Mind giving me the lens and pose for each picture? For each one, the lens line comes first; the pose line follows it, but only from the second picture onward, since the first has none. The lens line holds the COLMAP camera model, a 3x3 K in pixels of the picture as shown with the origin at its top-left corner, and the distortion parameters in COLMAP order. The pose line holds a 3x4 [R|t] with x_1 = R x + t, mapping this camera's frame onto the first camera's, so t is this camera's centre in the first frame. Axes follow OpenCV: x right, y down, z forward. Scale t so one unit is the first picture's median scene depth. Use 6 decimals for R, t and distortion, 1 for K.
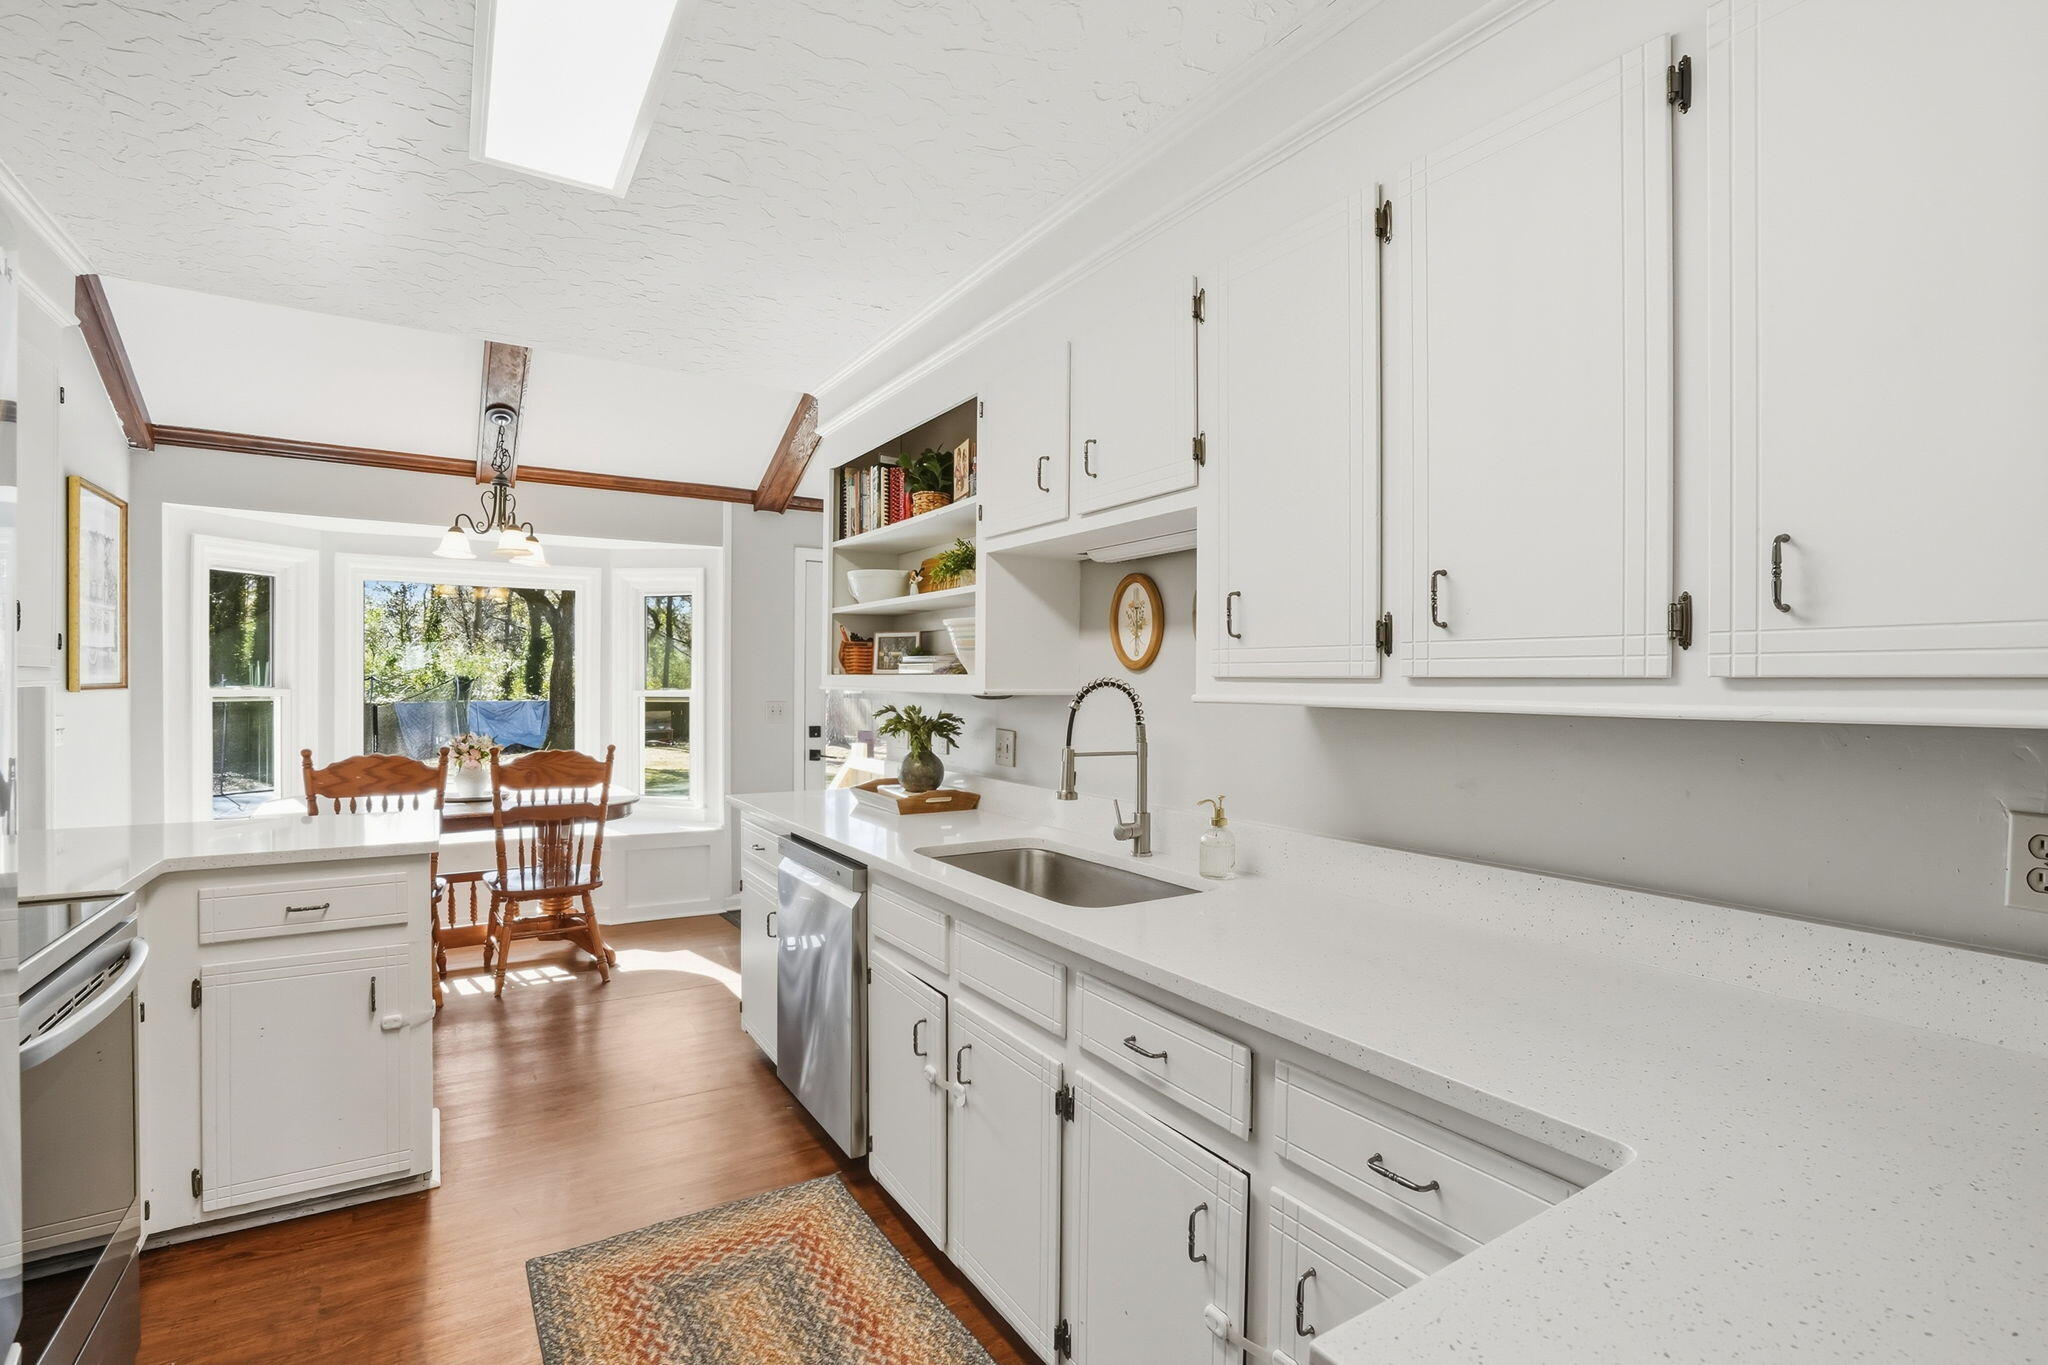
lens RADIAL K [[961.5, 0, 1024.0], [0, 961.5, 682.5], [0, 0, 1]] dist [-0.046153, 0.000795]
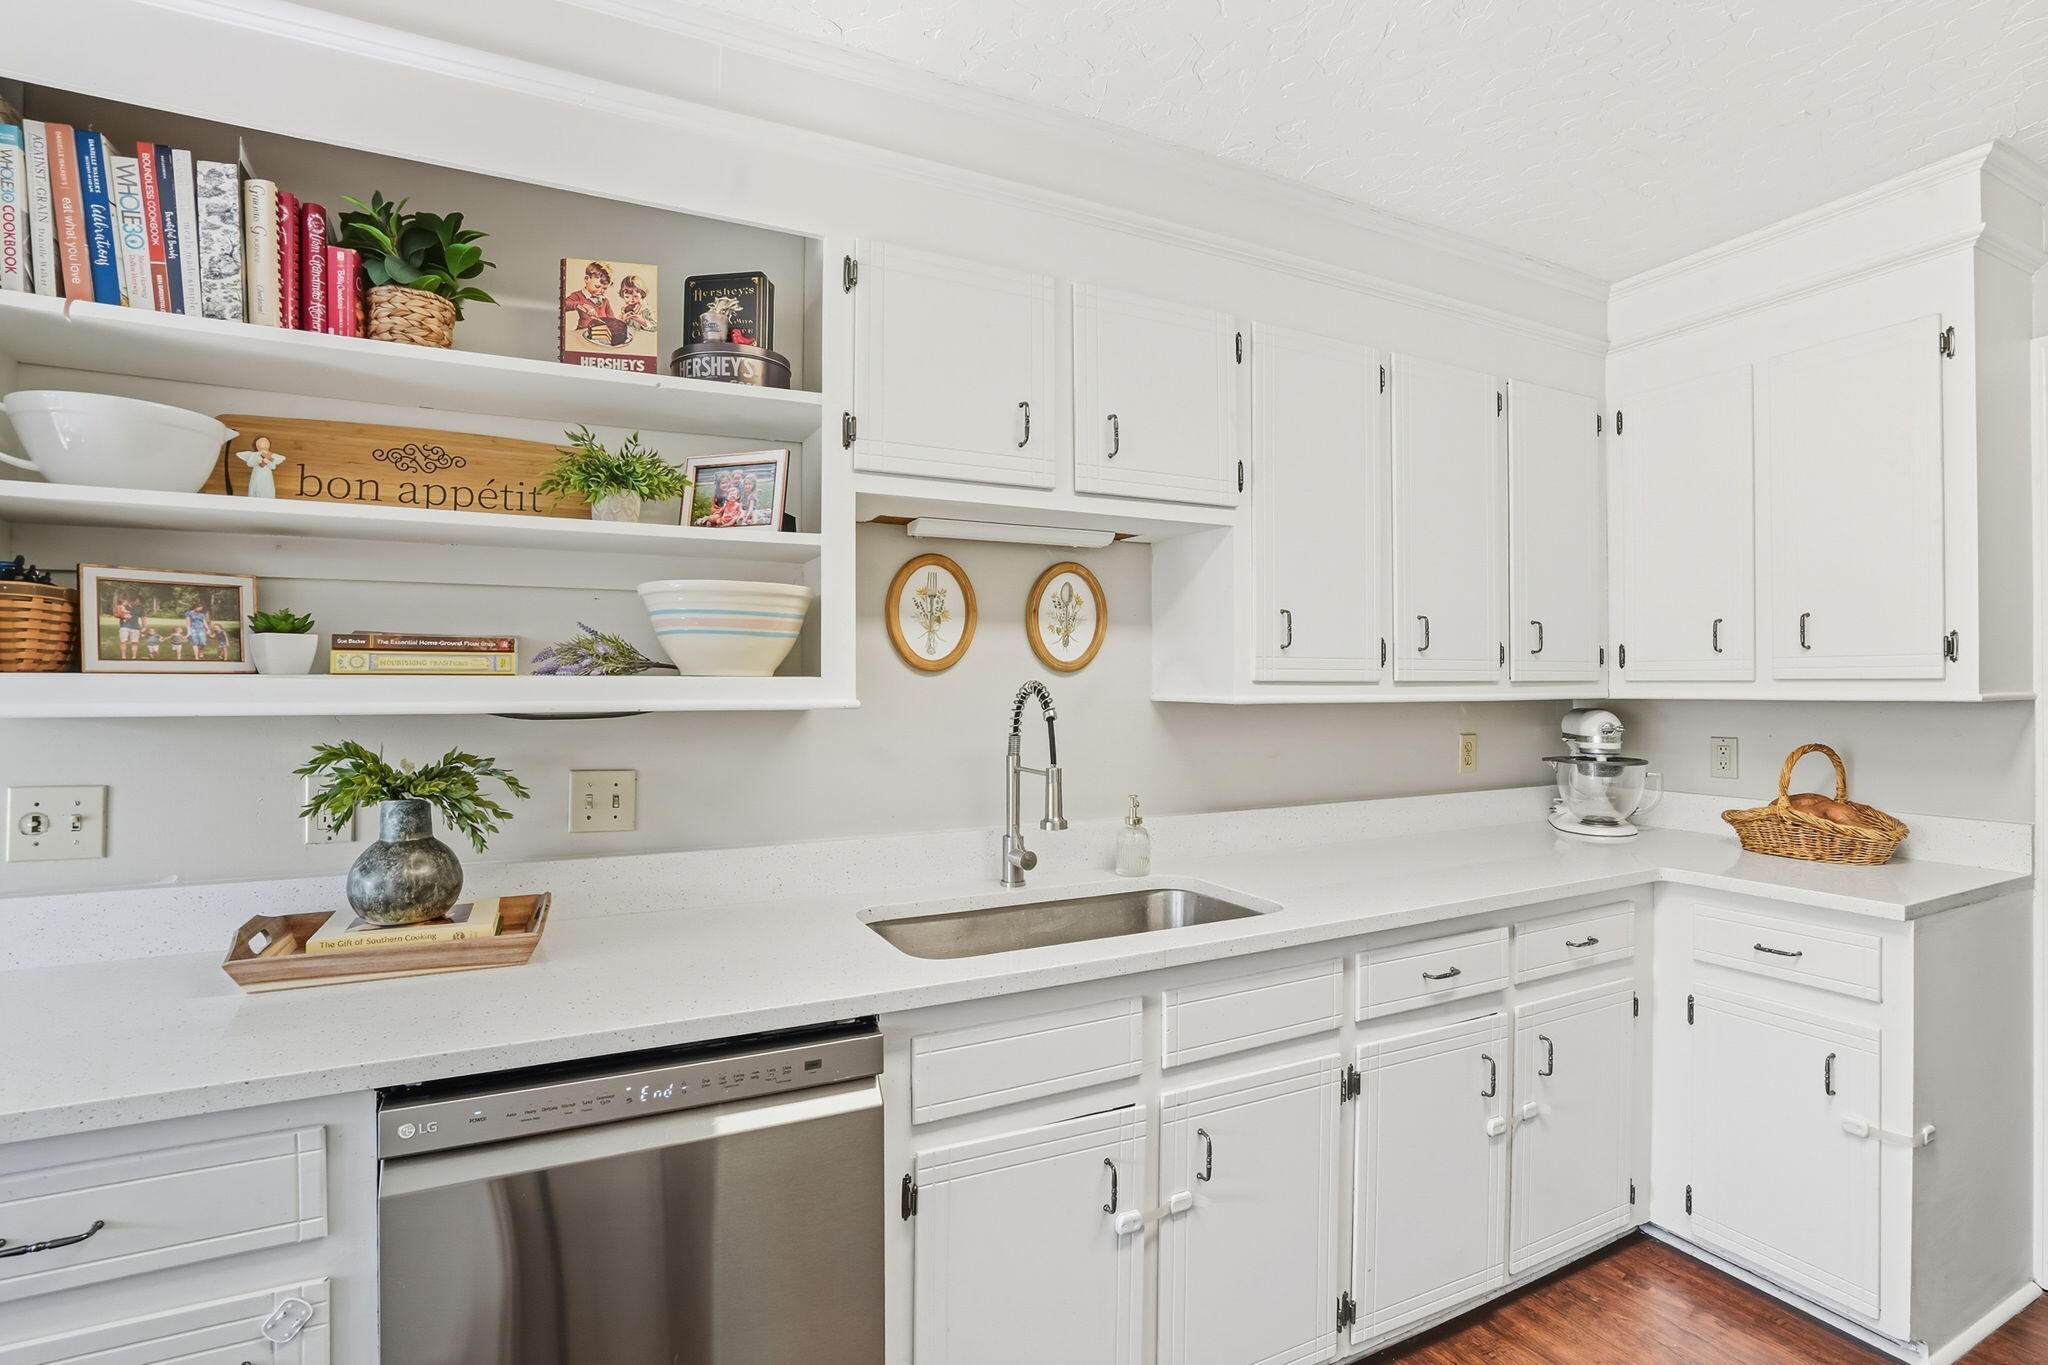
lens RADIAL K [[961.5, 0, 1024.0], [0, 961.5, 682.5], [0, 0, 1]] dist [-0.046153, 0.000795]
pose [[0.087387, -0.002867, 0.996170, -0.692082], [0.004467, 0.999987, 0.002486, -0.005418], [-0.996164, 0.004232, 0.087399, 0.848864]]
